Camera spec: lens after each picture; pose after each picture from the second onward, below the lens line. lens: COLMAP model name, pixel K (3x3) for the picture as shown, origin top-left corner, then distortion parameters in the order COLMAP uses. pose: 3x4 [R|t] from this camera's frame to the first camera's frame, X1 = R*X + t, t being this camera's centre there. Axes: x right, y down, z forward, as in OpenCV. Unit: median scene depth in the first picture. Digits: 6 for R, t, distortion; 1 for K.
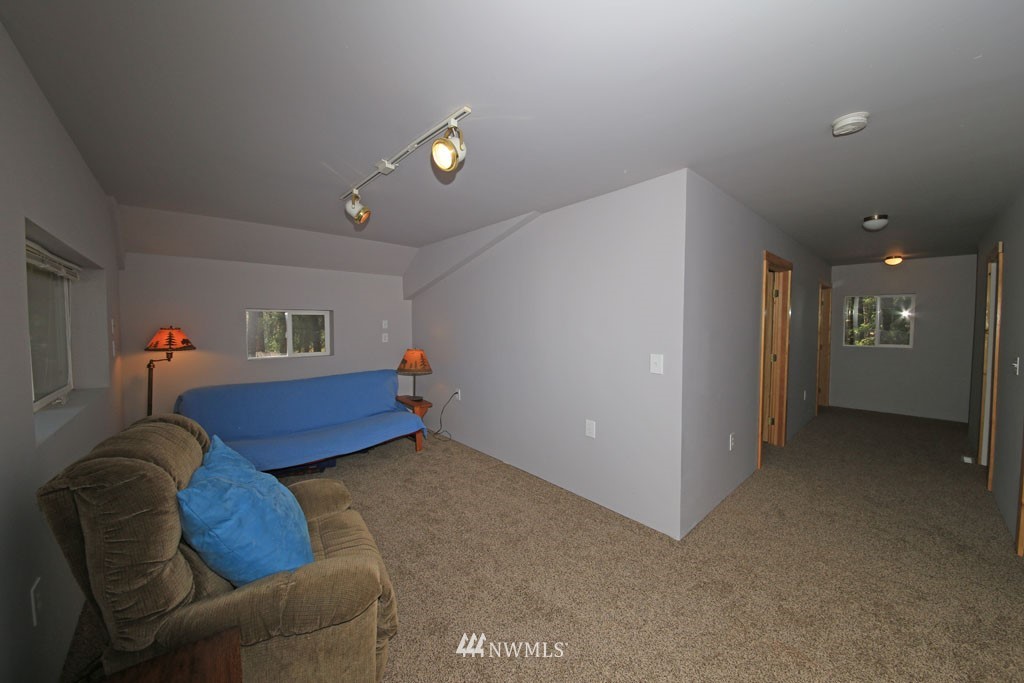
lens RADIAL K [[357.6, 0, 511.6], [0, 357.6, 338.5], [0, 0, 1]] dist [-0.023552, 0.000614]
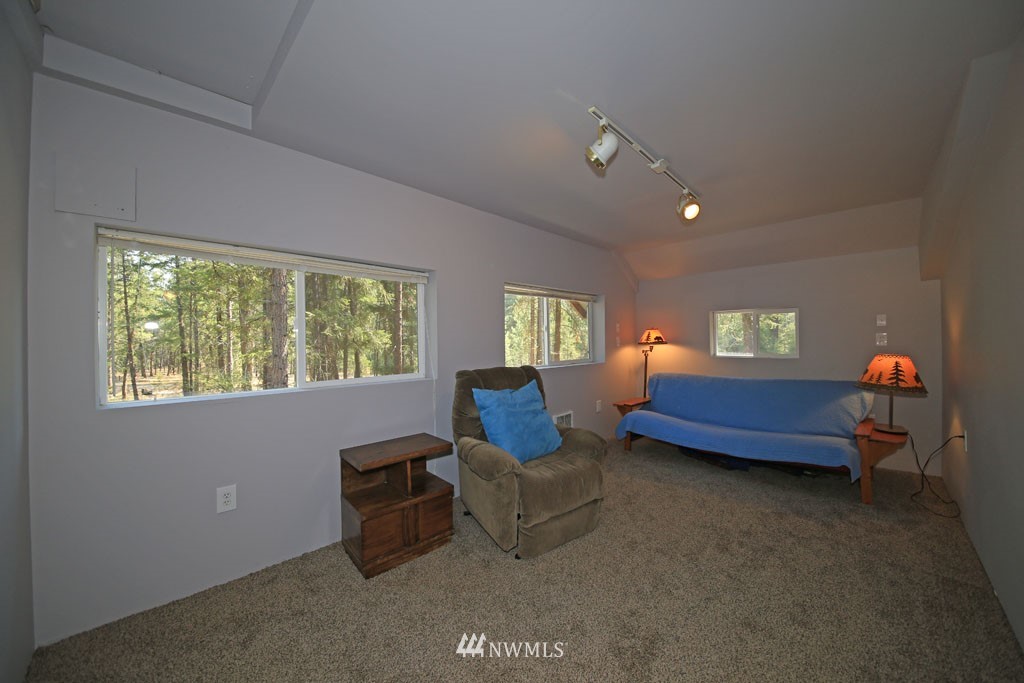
lens RADIAL K [[357.6, 0, 512.0], [0, 357.6, 340.4], [0, 0, 1]] dist [-0.023552, 0.000614]
pose [[0.045098, 0.002038, -0.998980, 0.413850], [-0.033143, 0.999450, 0.000542, 0.032038], [0.998433, 0.033085, 0.045141, 0.326354]]
